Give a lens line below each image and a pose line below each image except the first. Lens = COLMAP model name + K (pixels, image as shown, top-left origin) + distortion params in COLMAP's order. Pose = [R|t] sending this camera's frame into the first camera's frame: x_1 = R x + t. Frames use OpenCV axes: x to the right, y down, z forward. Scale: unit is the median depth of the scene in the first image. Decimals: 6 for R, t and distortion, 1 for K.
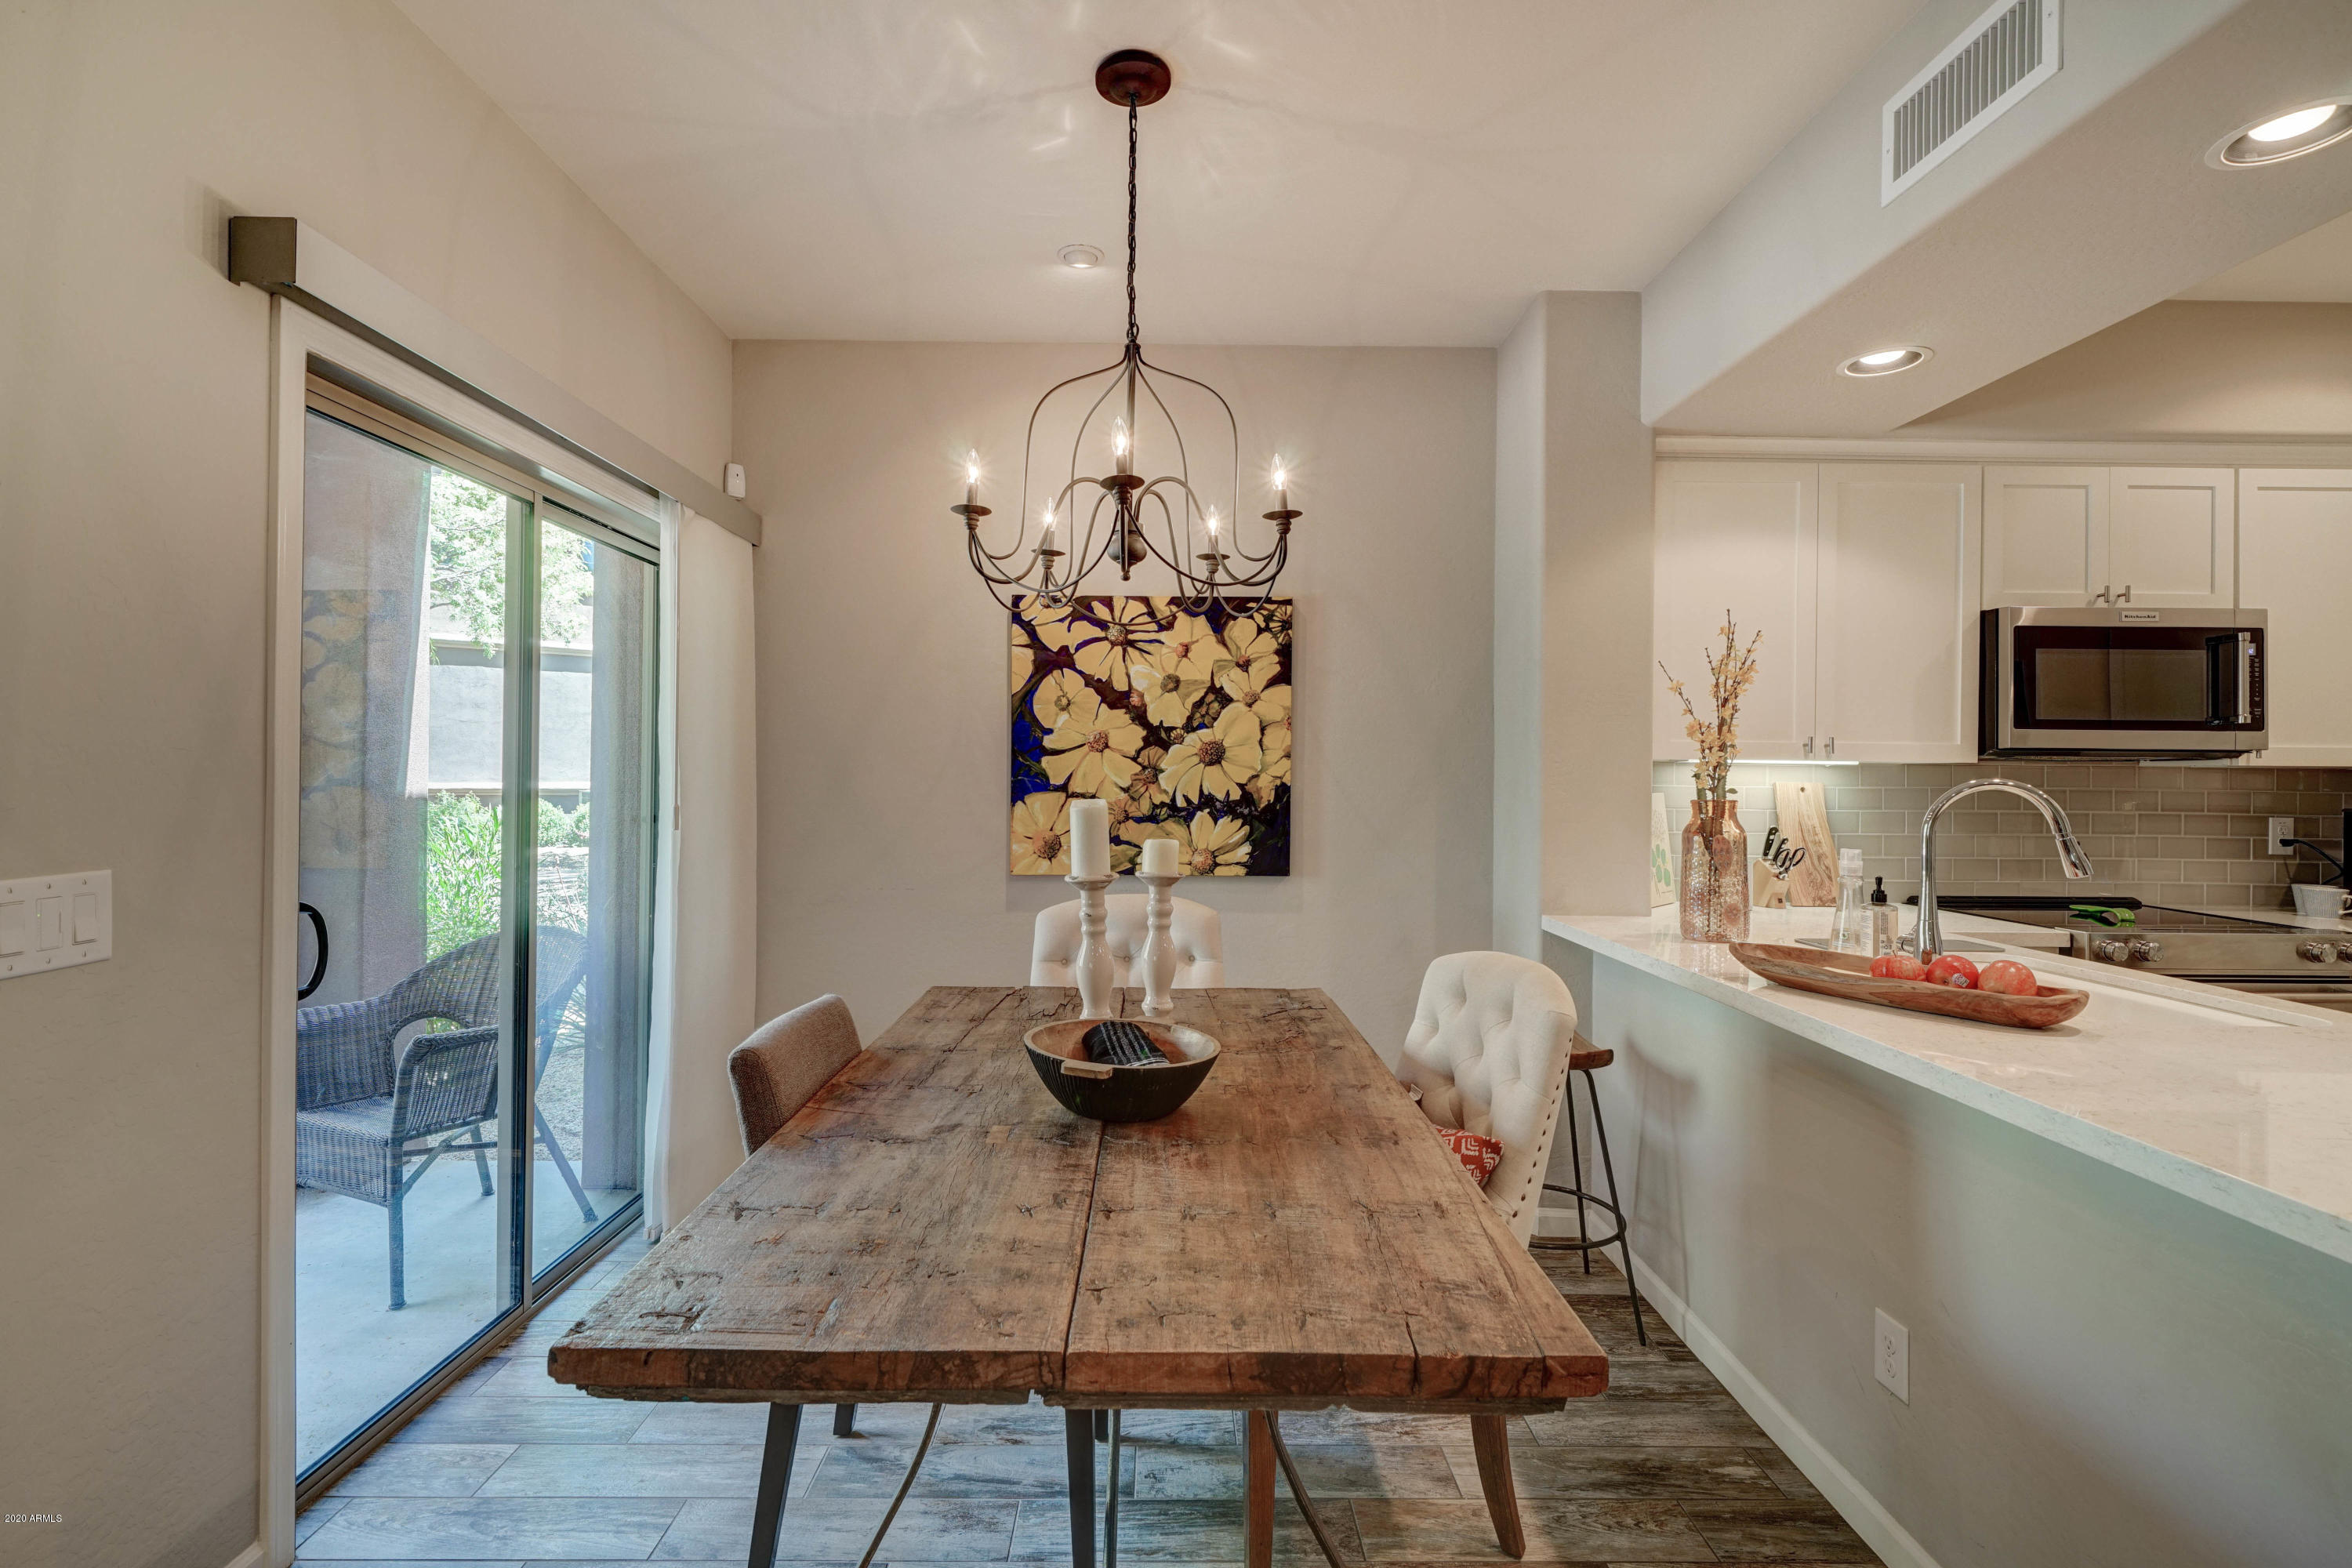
lens RADIAL K [[1045.3, 0, 1170.8], [0, 1045.3, 769.2], [0, 0, 1]] dist [0.000509, -0.000213]
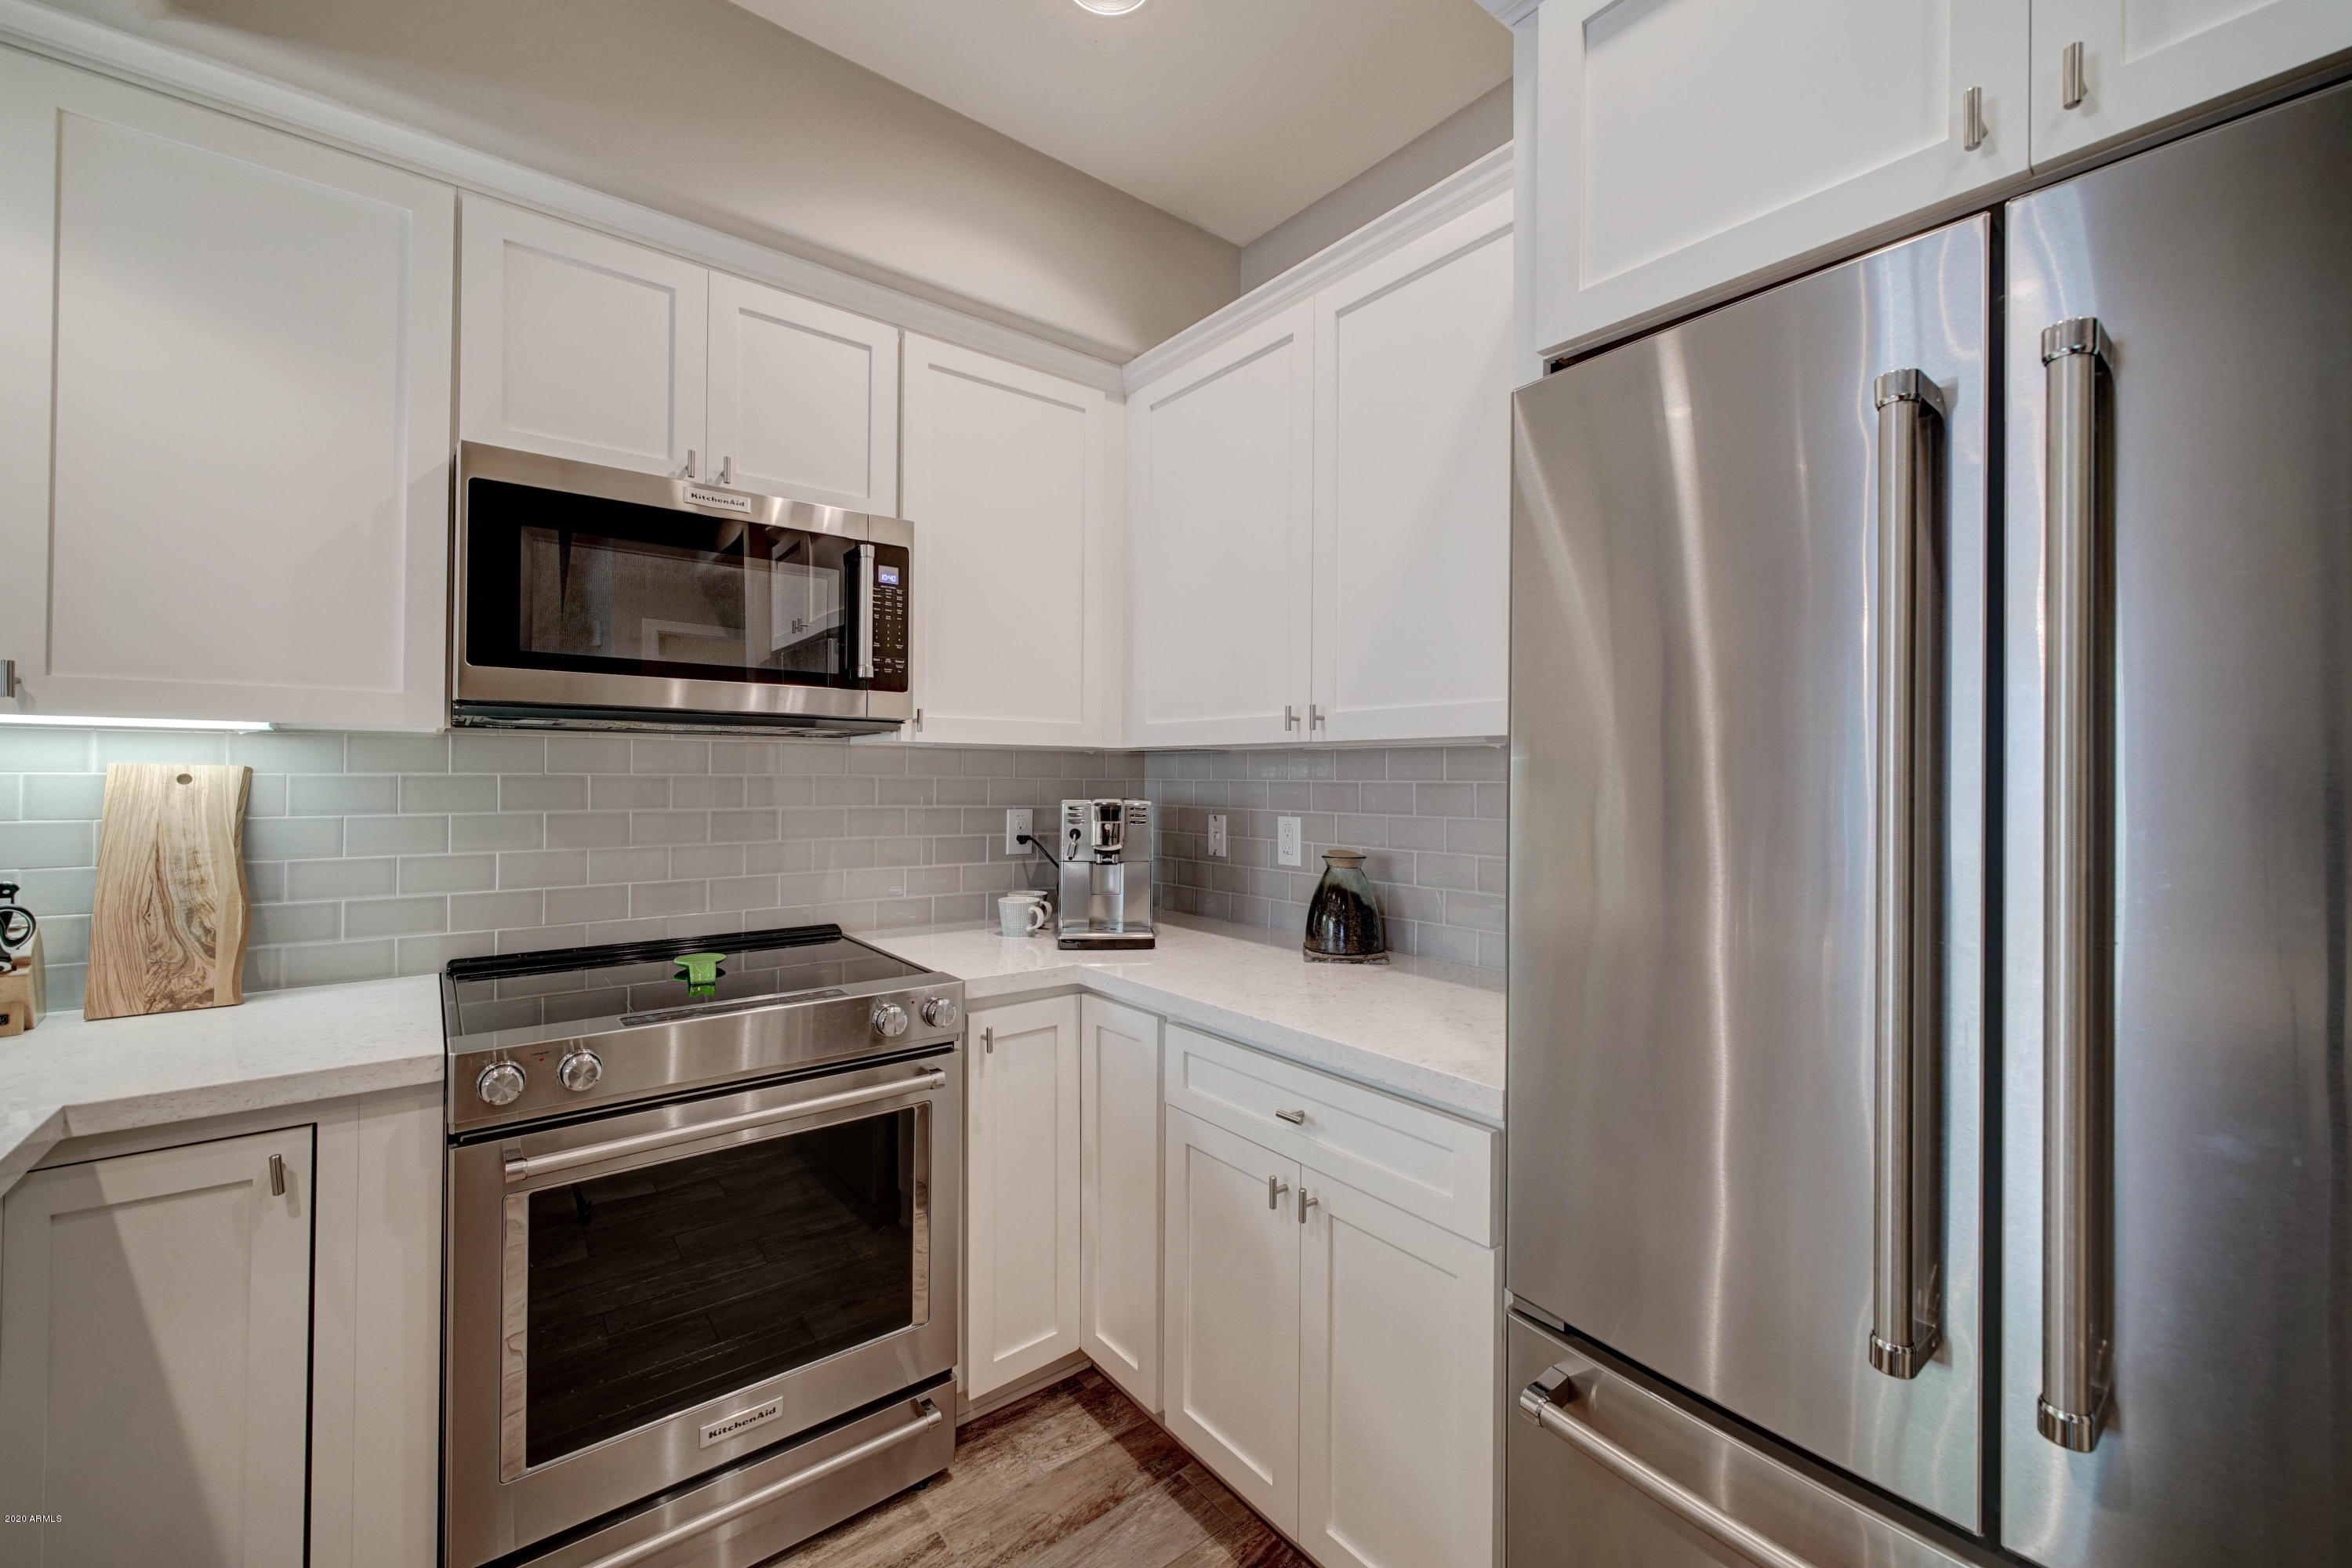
lens RADIAL K [[940.8, 0, 1177.6], [0, 940.8, 769.3], [0, 0, 1]] dist [-0.000852, -0.000222]
pose [[0.785075, 0.000697, 0.619400, 0.706660], [-0.004134, 0.999983, 0.004115, 0.011292], [-0.619387, -0.005791, 0.785065, 0.340894]]
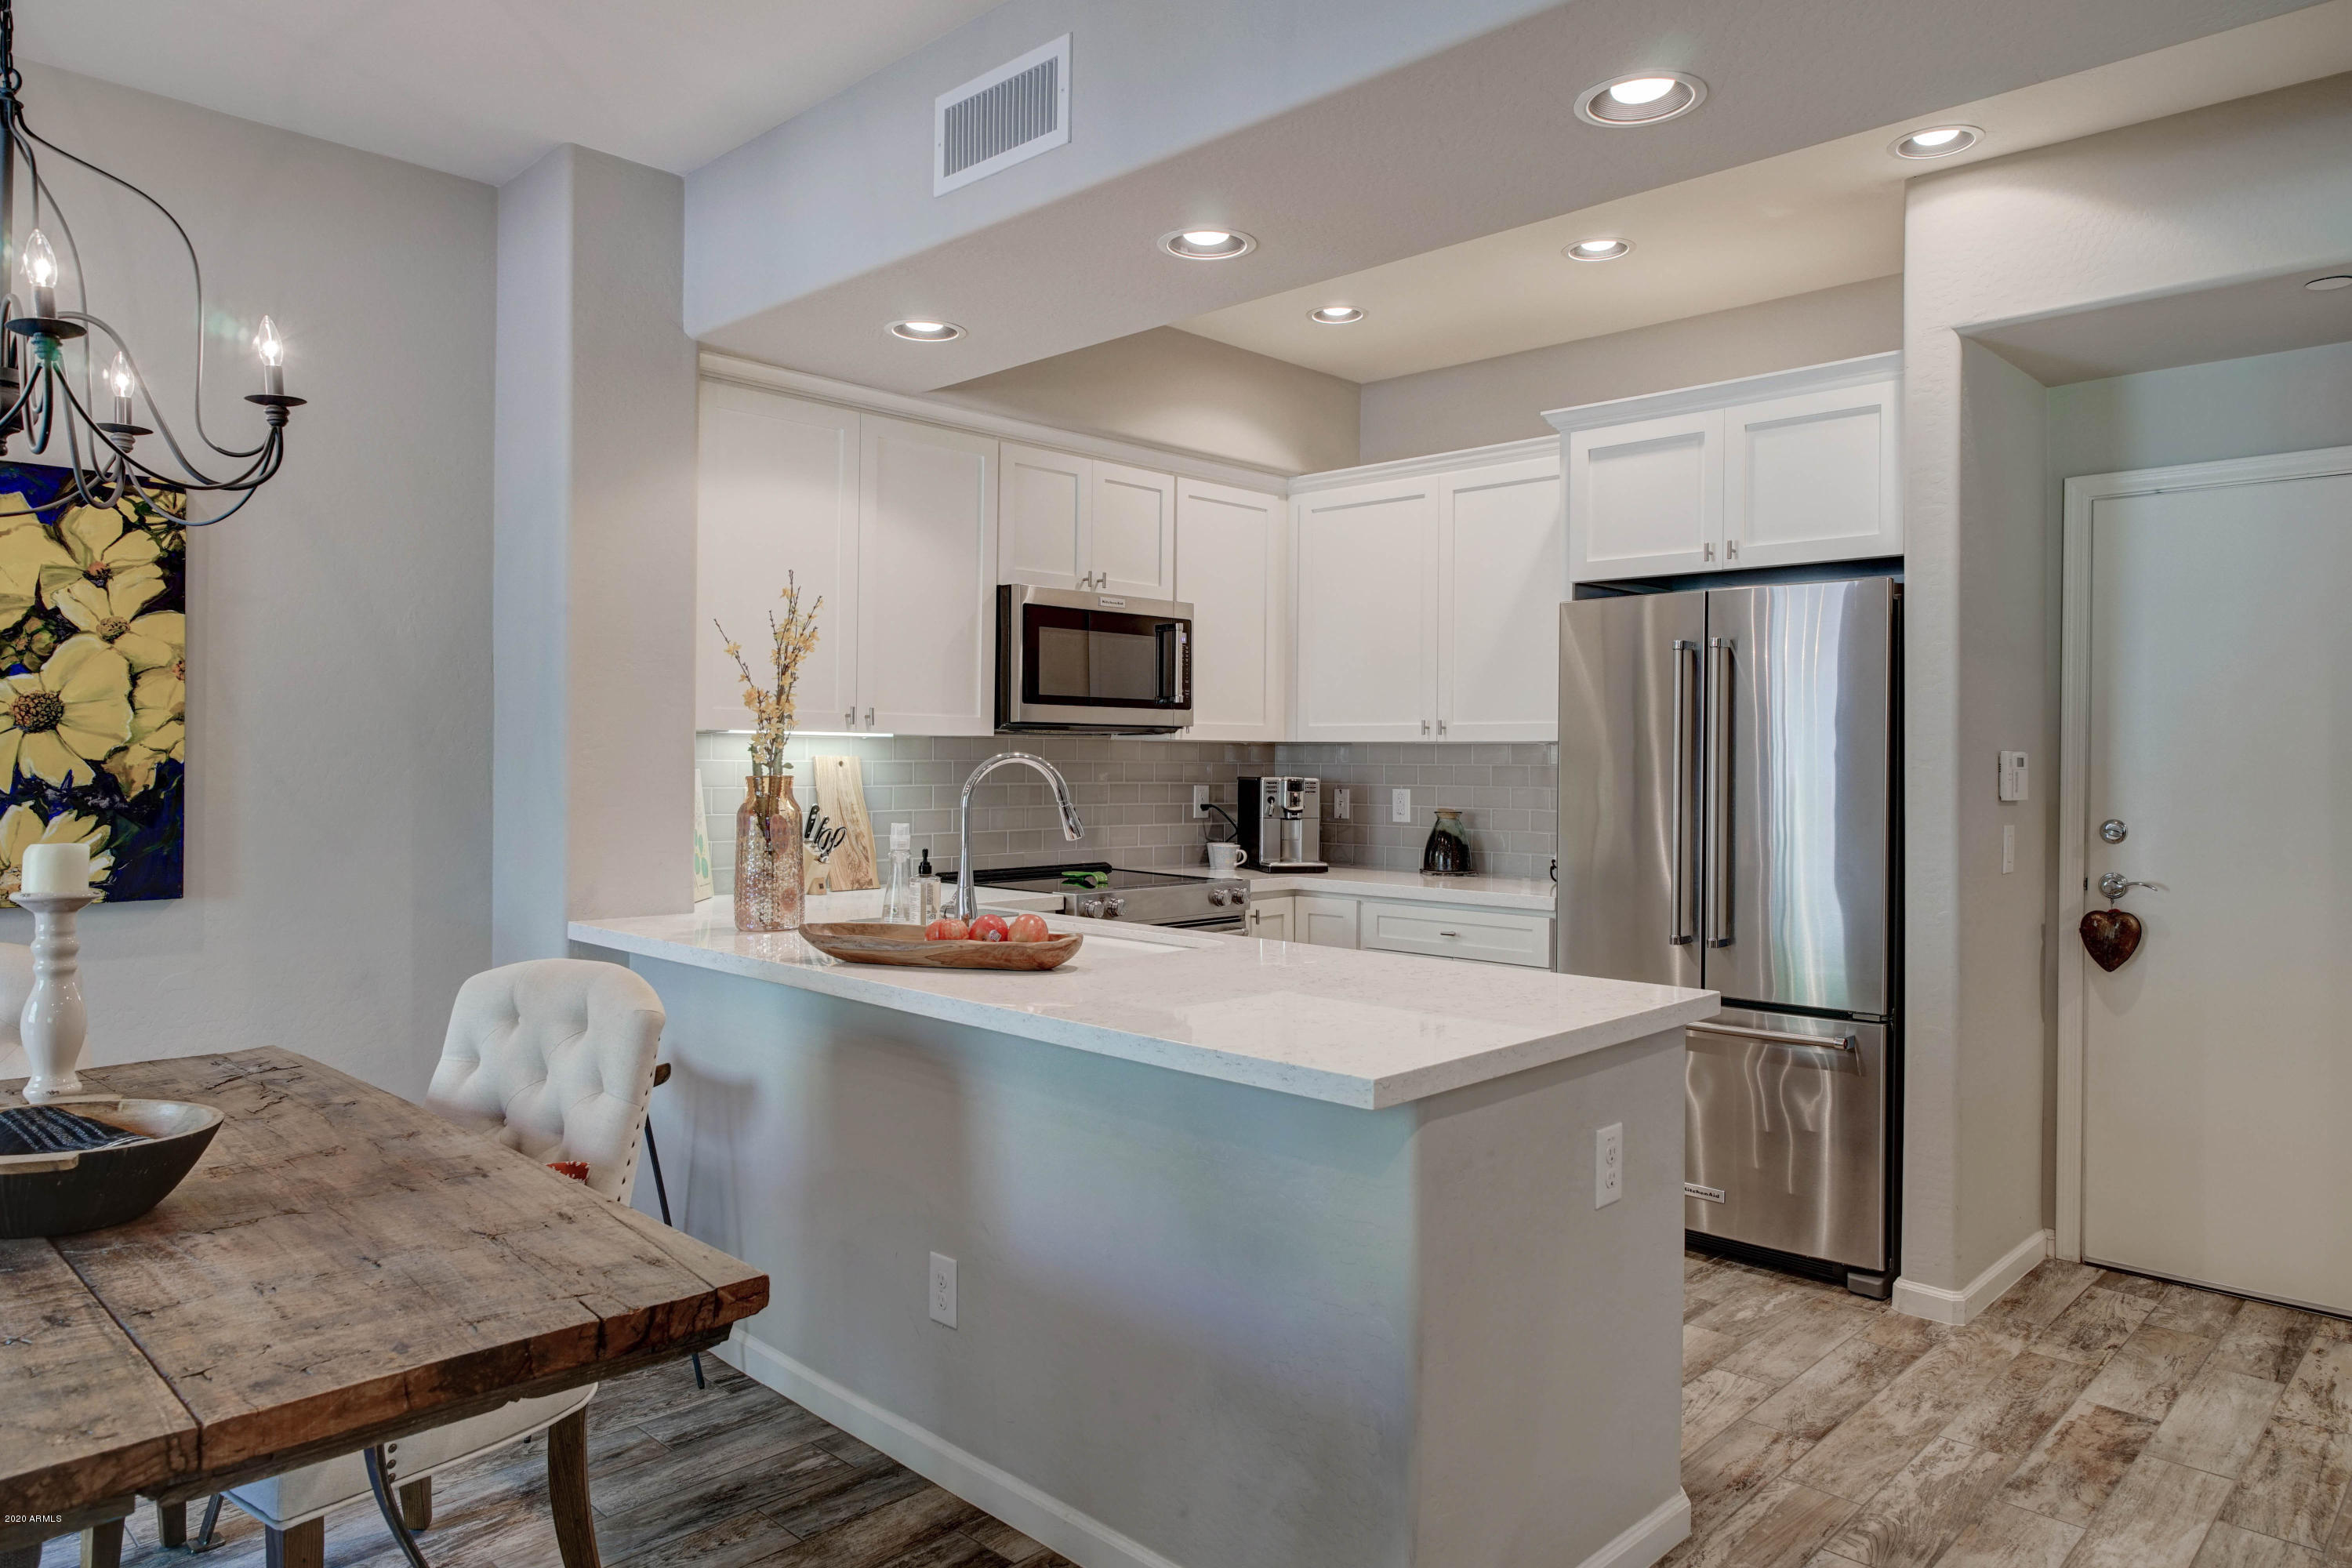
lens RADIAL K [[1490.8, 0, 1170.7], [0, 1490.8, 762.6], [0, 0, 1]] dist [0.000044, 0.001637]
pose [[0.703381, -0.006313, 0.710785, -0.120434], [-0.005924, 0.999874, 0.014744, -0.002395], [-0.710788, -0.014581, 0.703255, -0.122323]]
